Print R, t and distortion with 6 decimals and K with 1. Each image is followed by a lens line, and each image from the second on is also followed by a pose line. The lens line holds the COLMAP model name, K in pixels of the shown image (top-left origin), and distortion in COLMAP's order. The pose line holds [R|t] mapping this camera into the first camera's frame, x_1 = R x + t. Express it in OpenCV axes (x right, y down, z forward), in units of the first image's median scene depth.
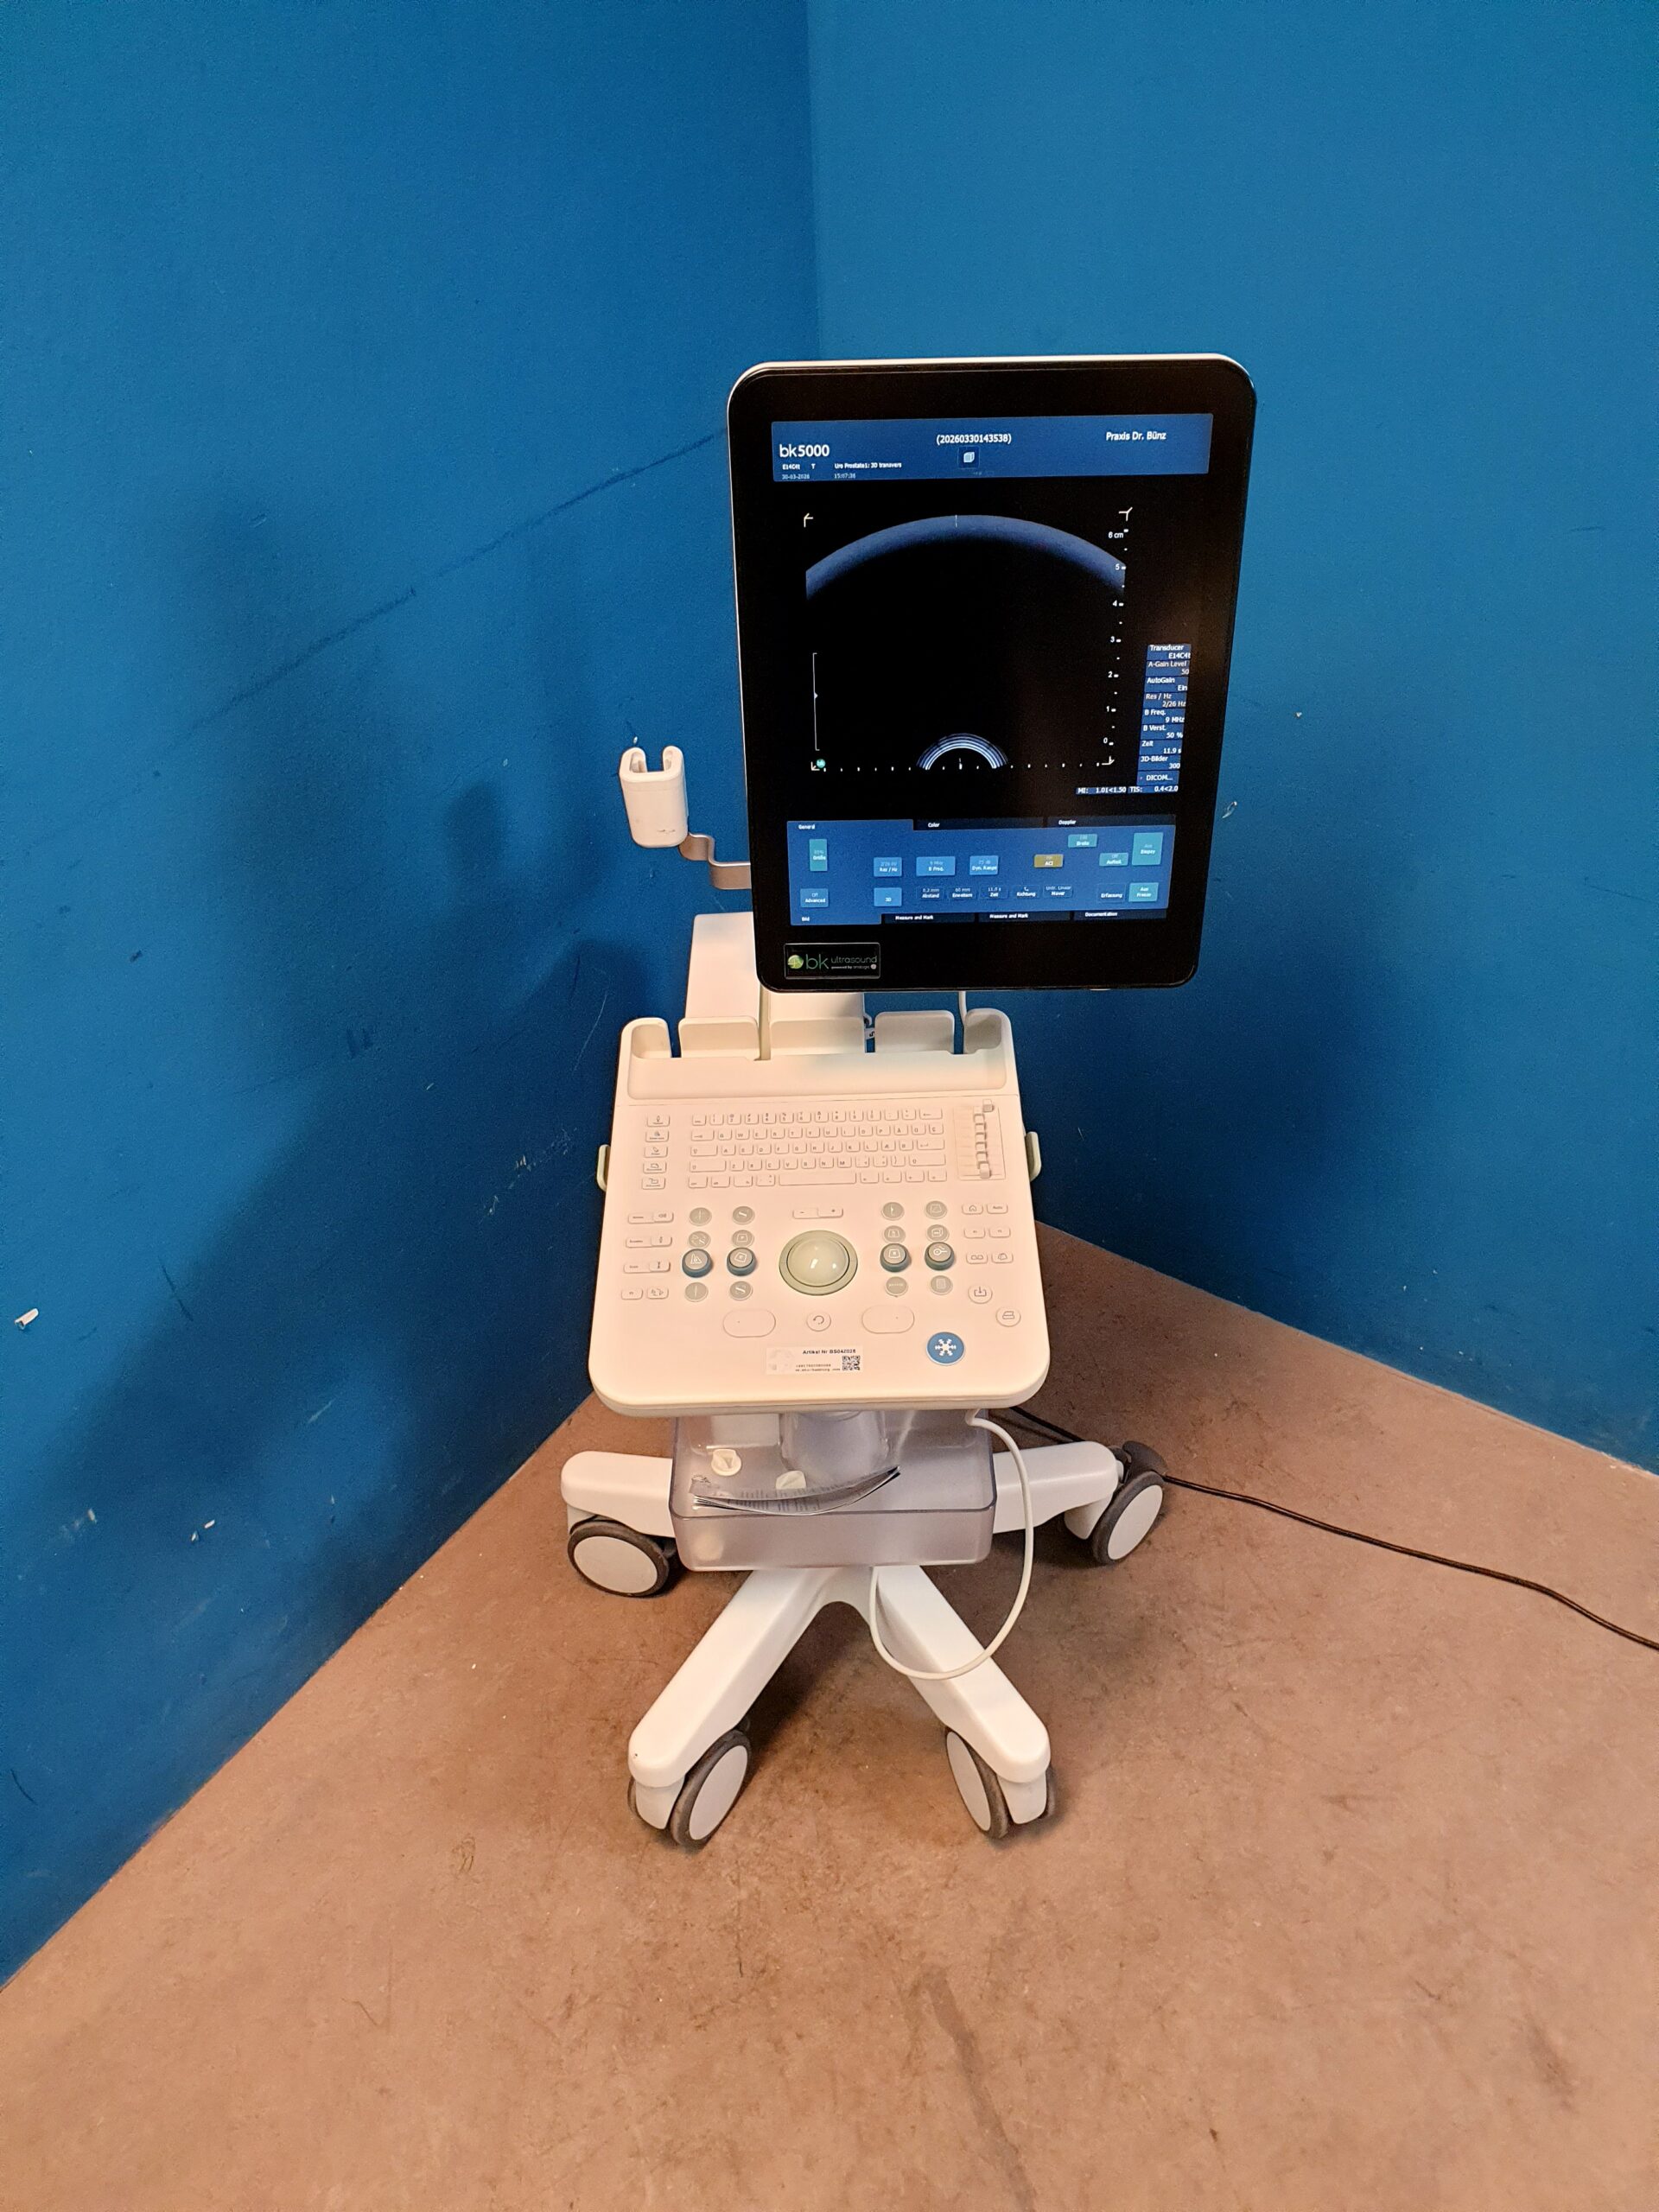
lens RADIAL K [[1767.2, 0, 841.4], [0, 1767.2, 1098.3], [0, 0, 1]] dist [-0.029812, 0.069631]
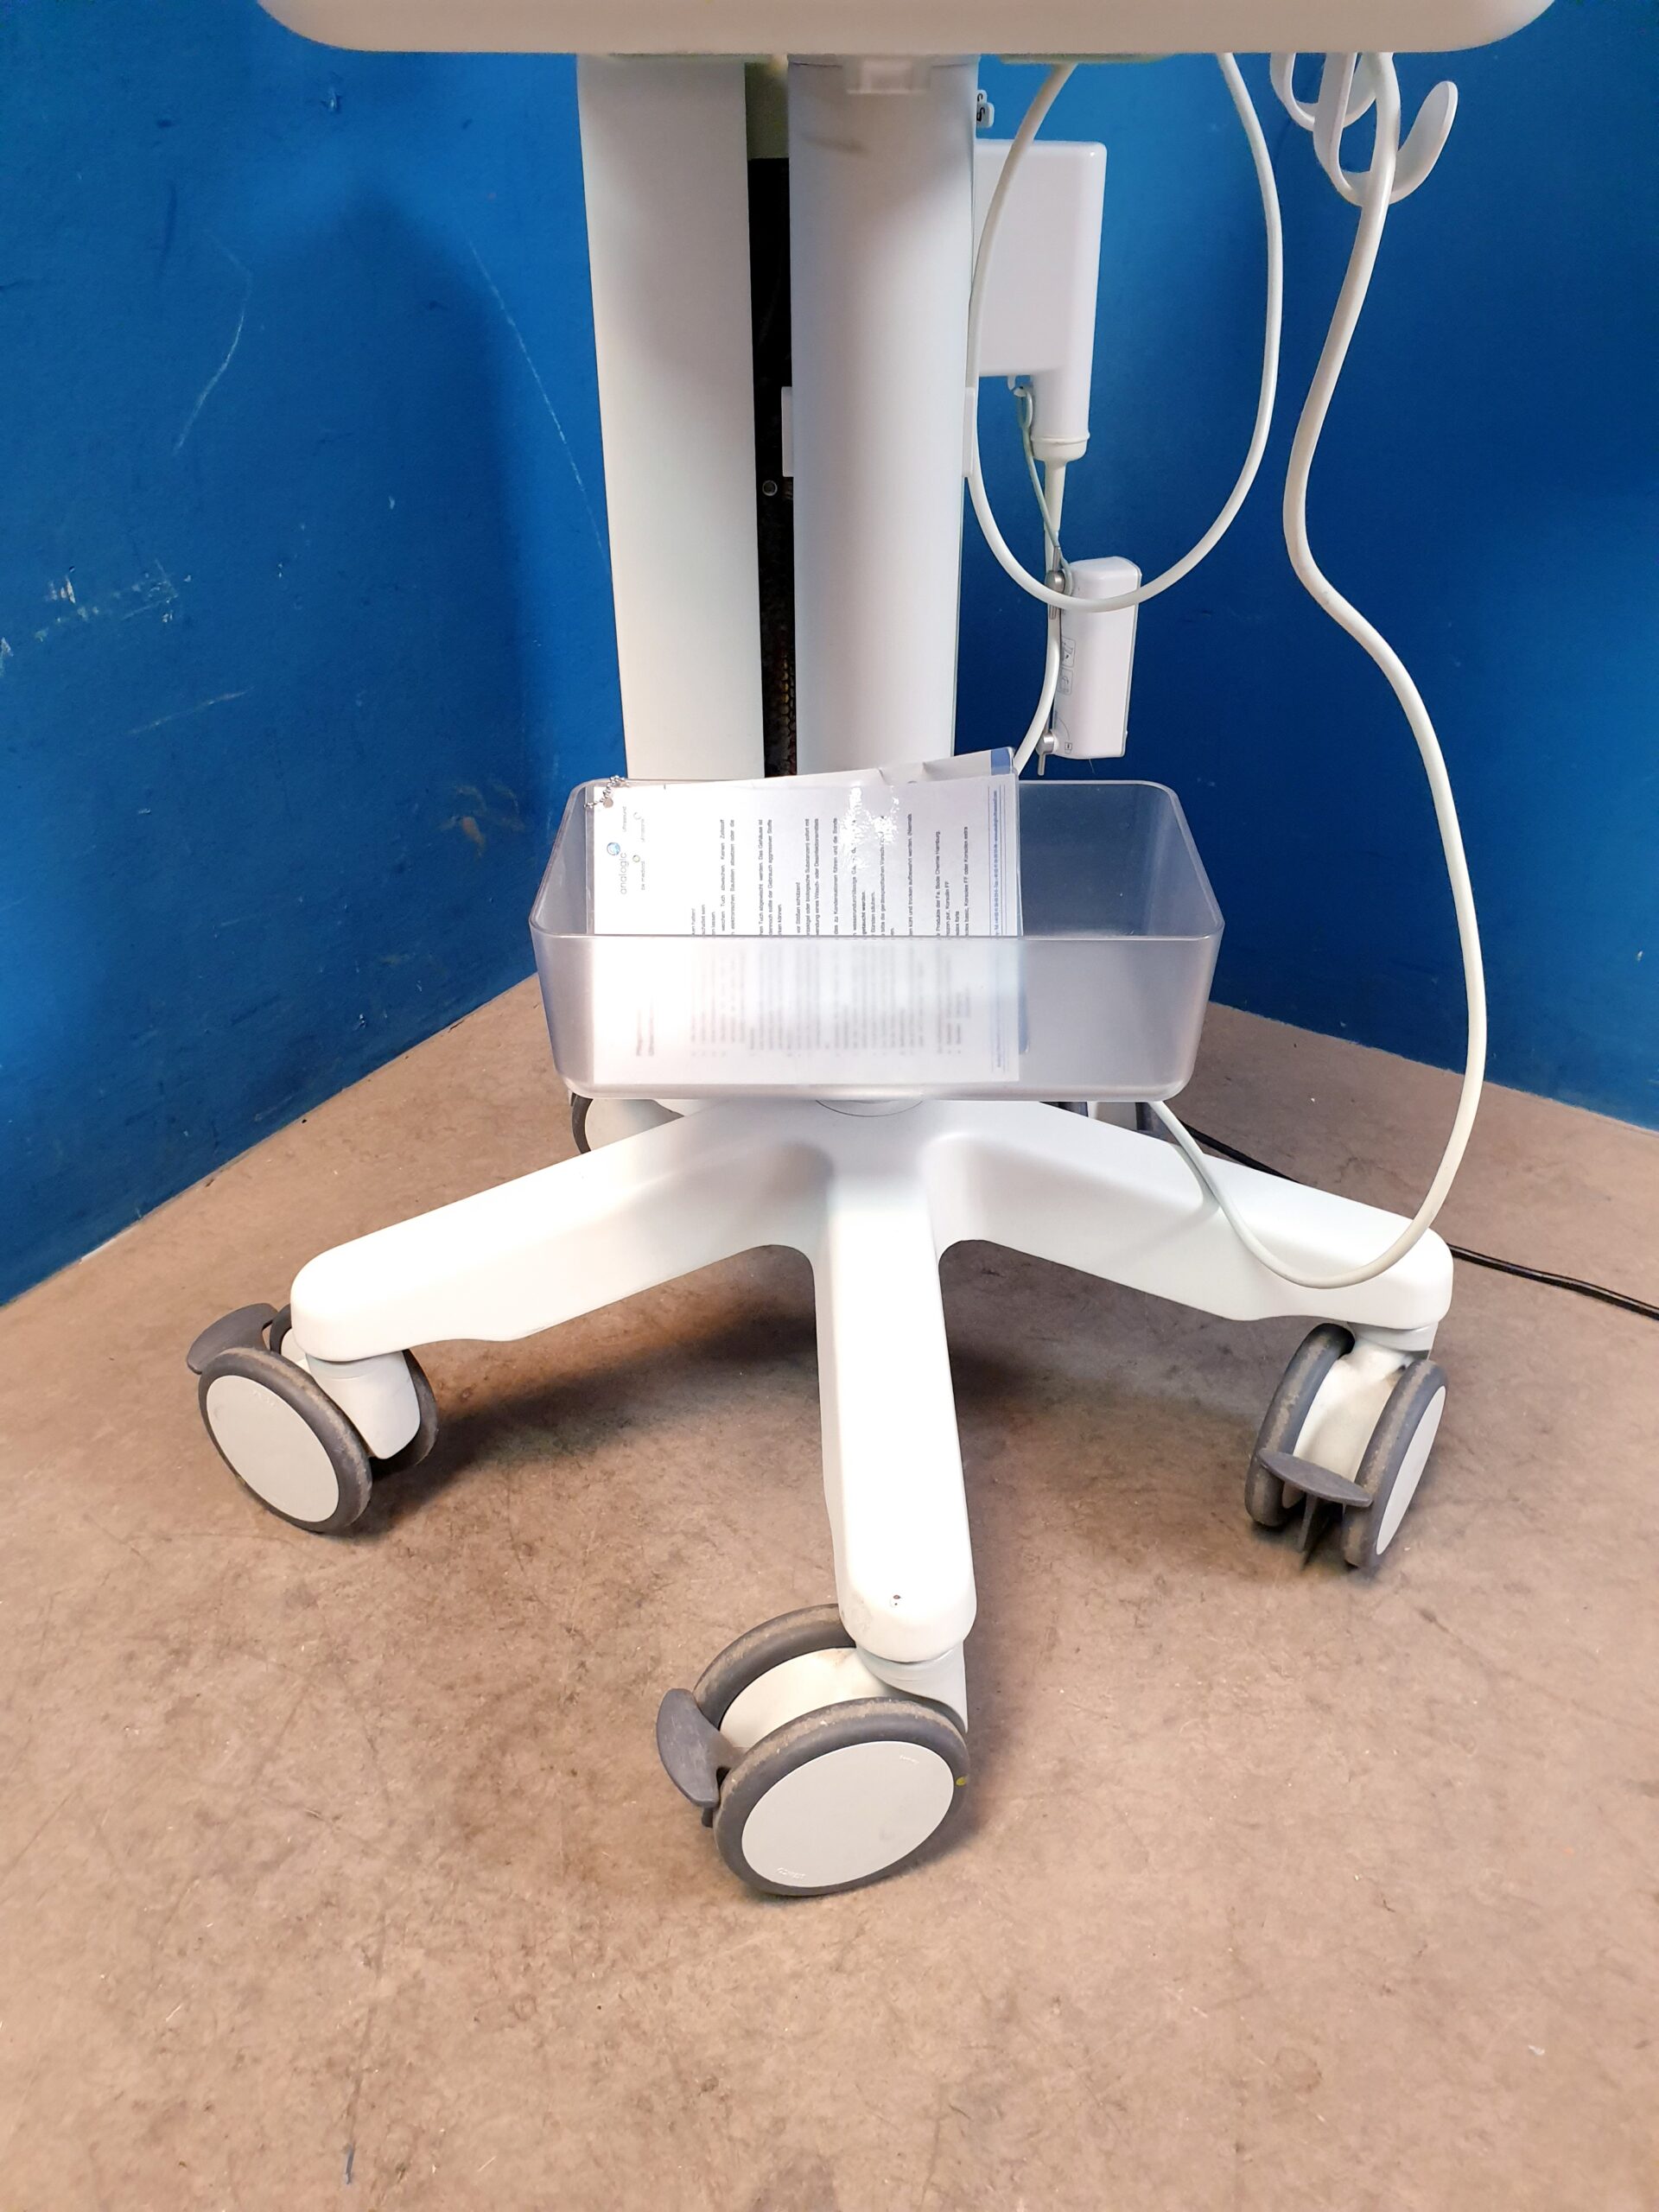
lens RADIAL K [[1767.2, 0, 845.4], [0, 1767.2, 1110.4], [0, 0, 1]] dist [-0.029812, 0.069631]
pose [[0.999419, 0.012202, 0.031826, 0.046161], [-0.009218, 0.995690, -0.092282, 0.282255], [-0.032815, 0.091935, 0.995224, 0.554017]]
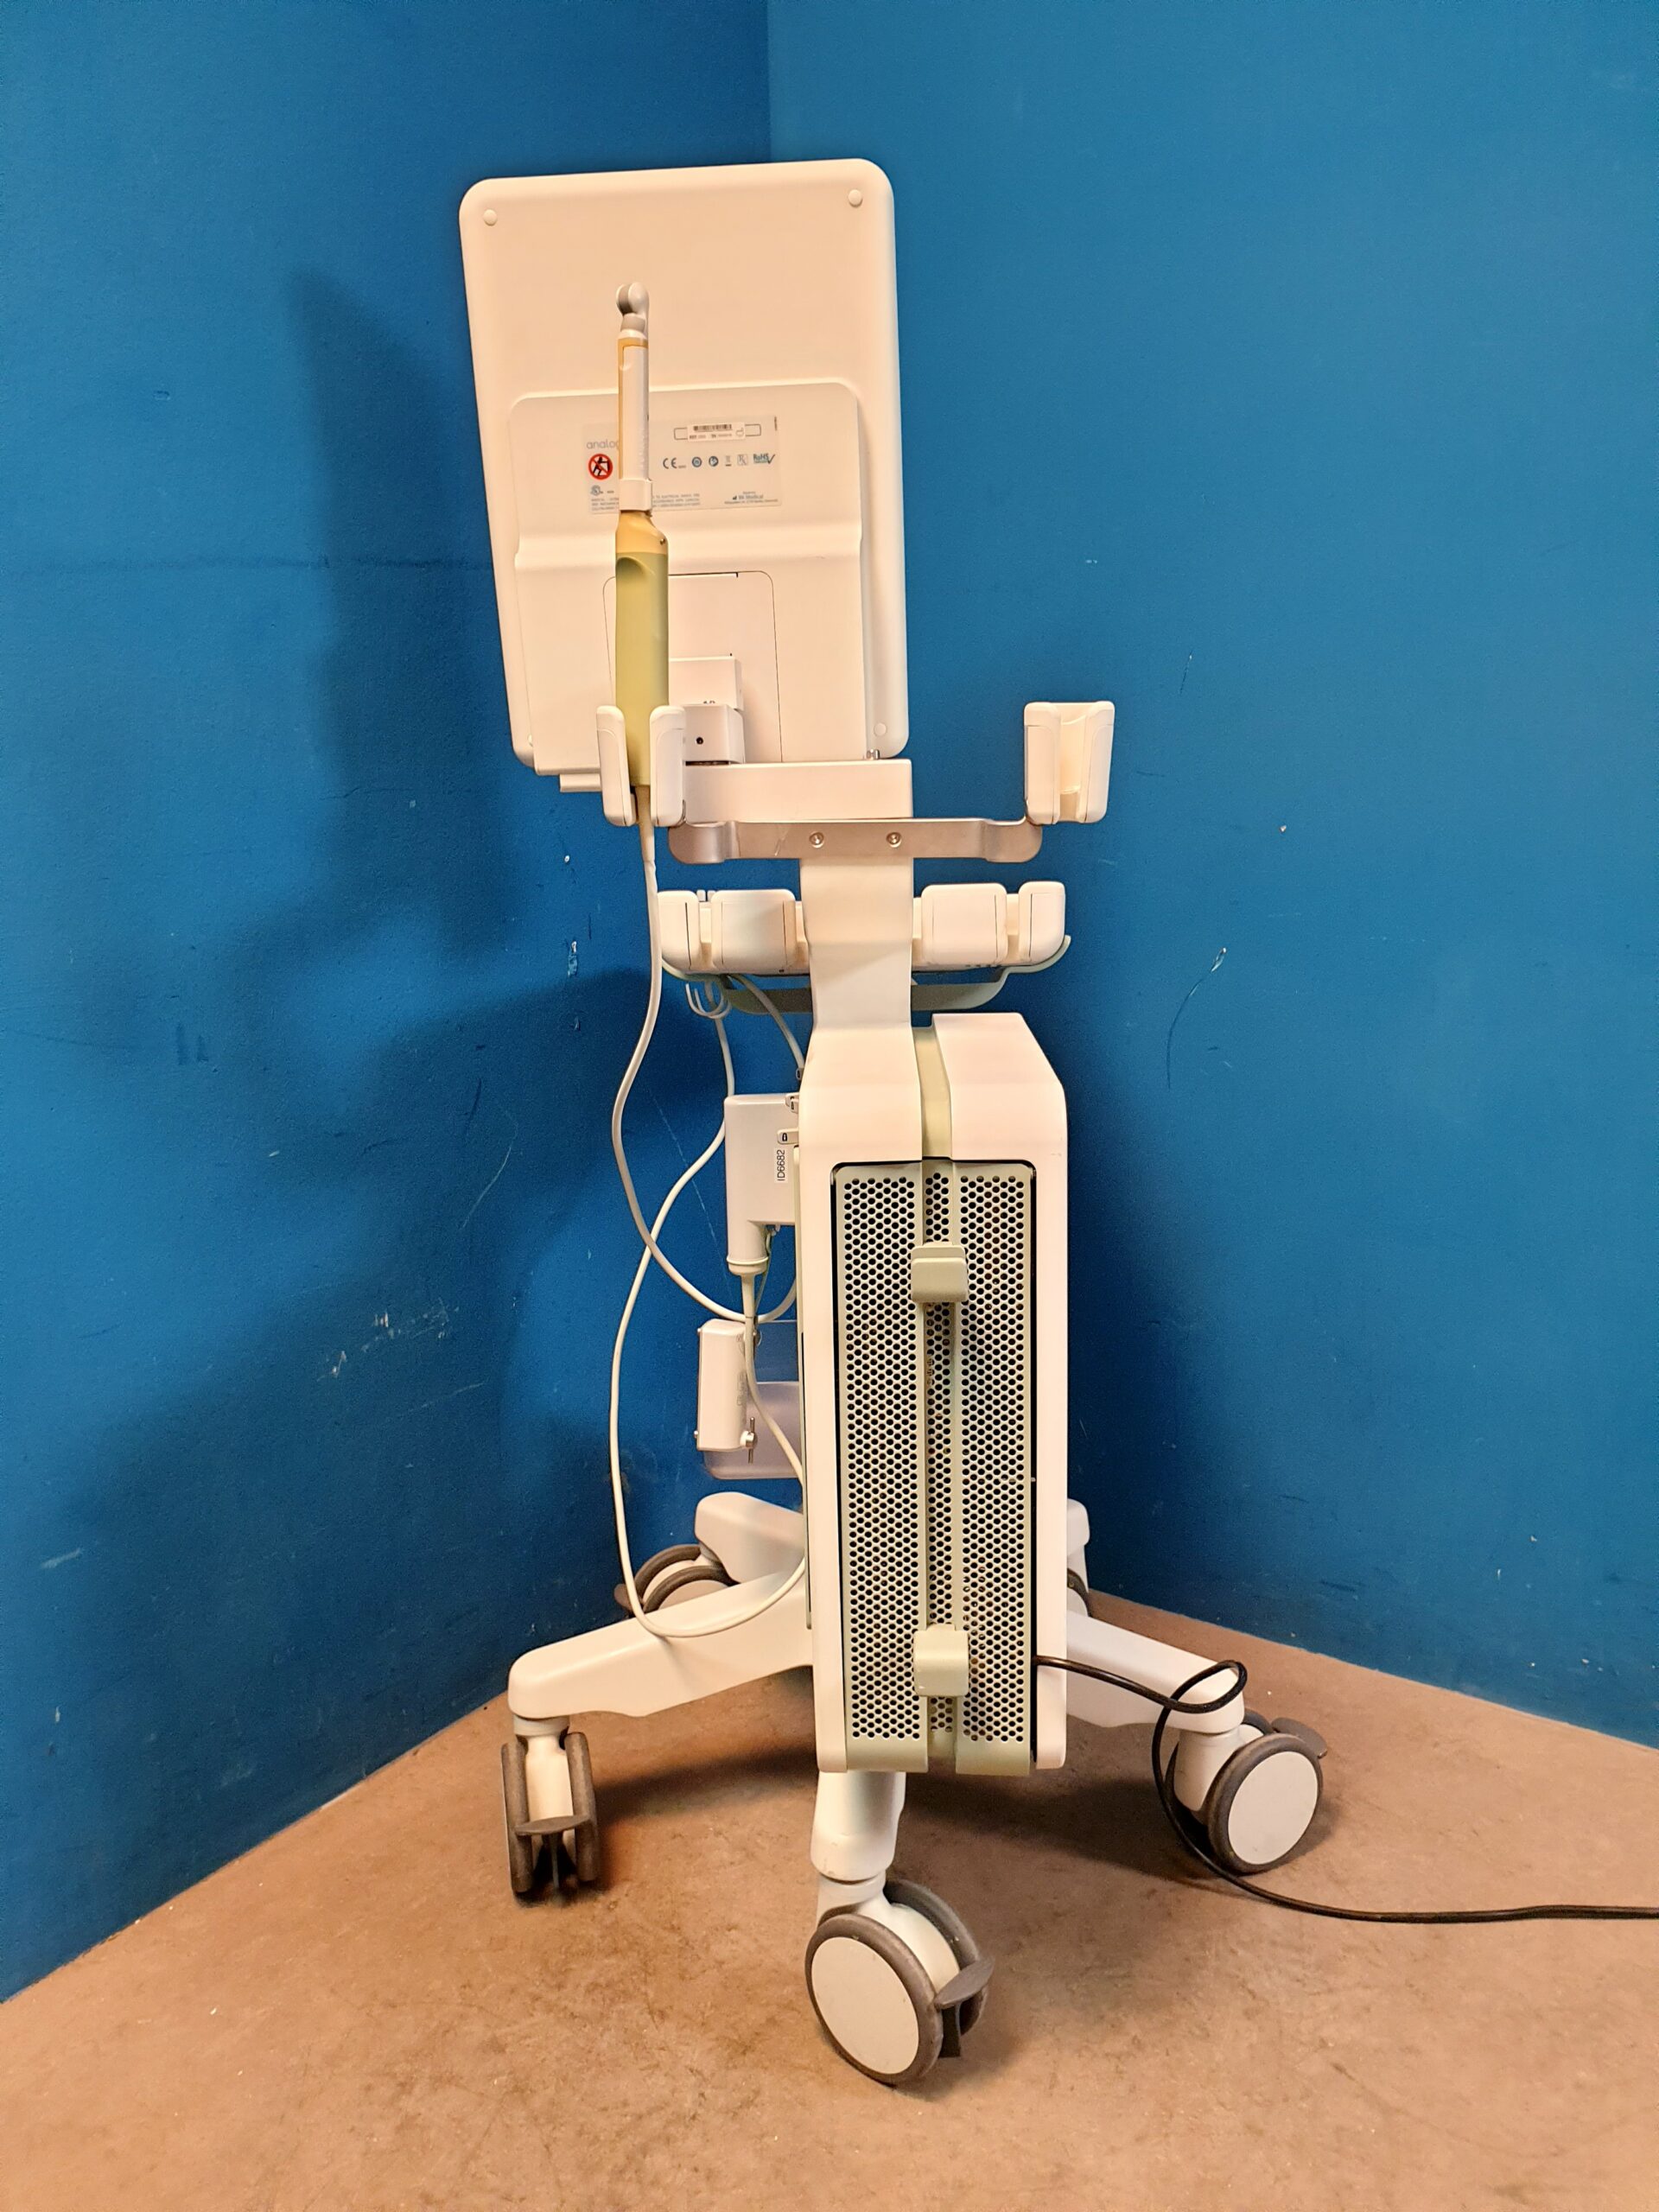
lens RADIAL K [[1767.2, 0, 852.8], [0, 1767.2, 1115.8], [0, 0, 1]] dist [-0.029812, 0.069631]
pose [[0.999867, 0.011431, -0.011671, 0.051009], [-0.015493, 0.890148, -0.455408, 0.375259], [0.005183, 0.455528, 0.890206, 0.272278]]
